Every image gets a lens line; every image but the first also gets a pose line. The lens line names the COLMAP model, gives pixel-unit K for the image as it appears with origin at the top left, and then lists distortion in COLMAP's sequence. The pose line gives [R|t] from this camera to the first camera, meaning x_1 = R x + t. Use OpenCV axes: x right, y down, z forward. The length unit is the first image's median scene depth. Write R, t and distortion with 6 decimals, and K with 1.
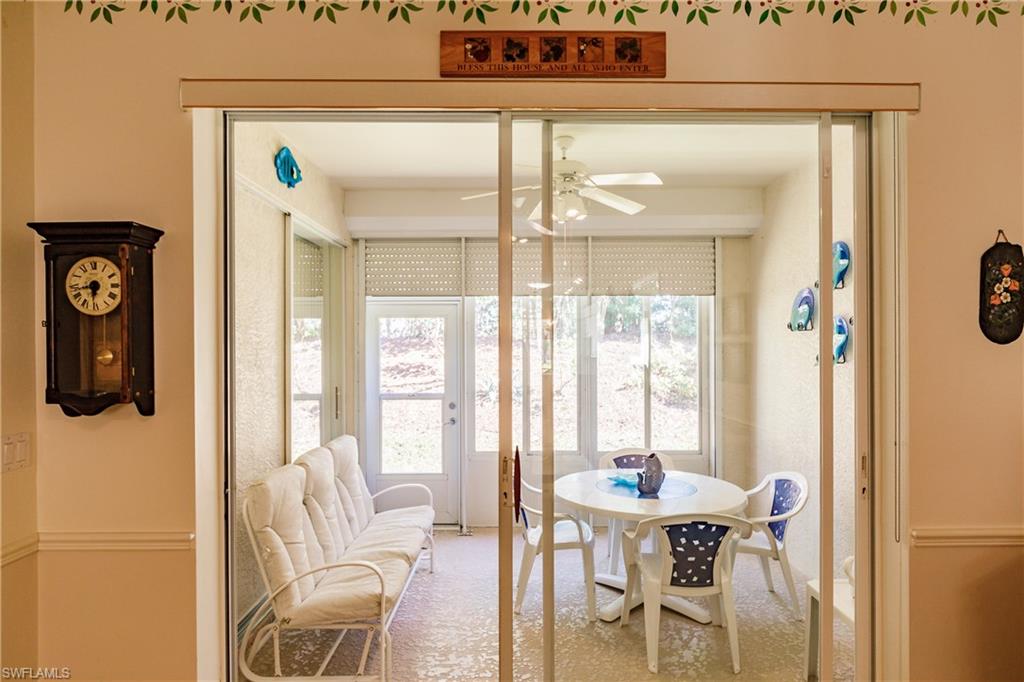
lens RADIAL K [[566.8, 0, 512.0], [0, 566.8, 341.0], [0, 0, 1]] dist [-0.015258, -0.000619]
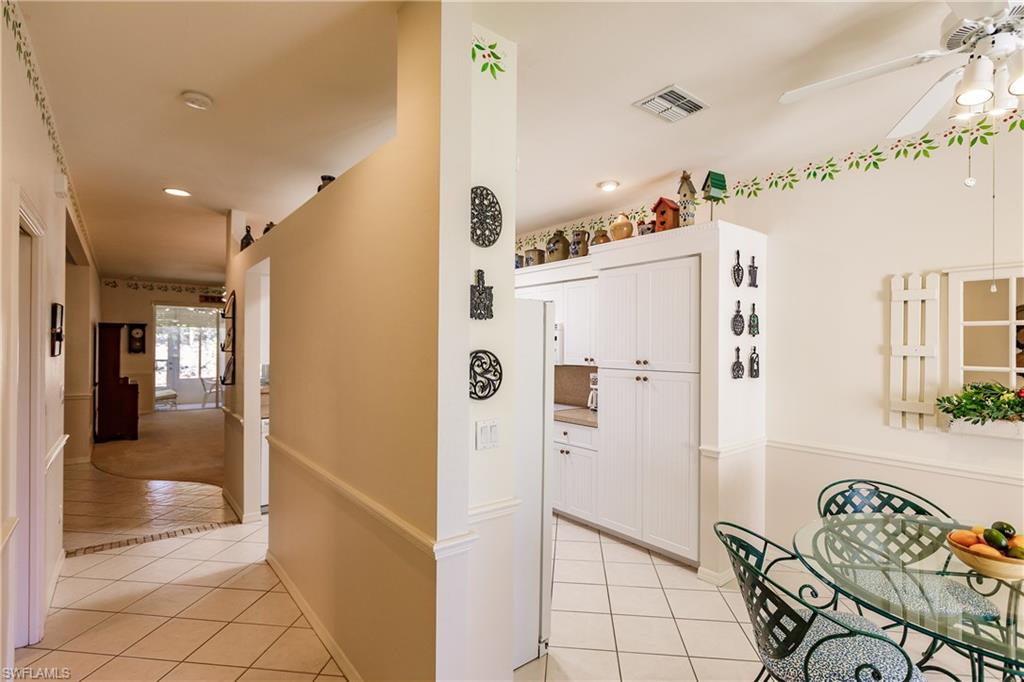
lens RADIAL K [[483.9, 0, 508.1], [0, 483.9, 344.3], [0, 0, 1]] dist [0.003183, 0.000392]
pose [[0.787103, 0.006139, 0.616791, -0.780123], [-0.009341, 0.999954, 0.001967, -0.020159], [-0.616751, -0.007310, 0.787124, -5.704315]]
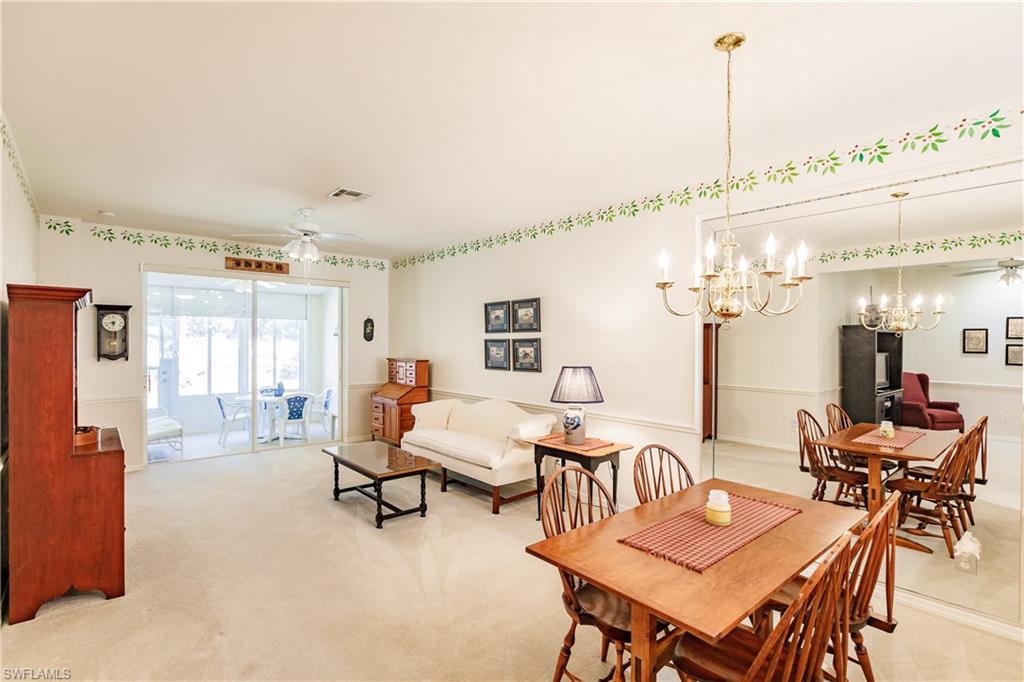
lens RADIAL K [[483.9, 0, 508.1], [0, 483.9, 344.3], [0, 0, 1]] dist [0.003183, 0.000392]
pose [[0.753497, 0.001442, 0.657450, -0.824657], [-0.008826, 0.999930, 0.007921, -0.010321], [-0.657392, -0.011771, 0.753457, -2.652980]]
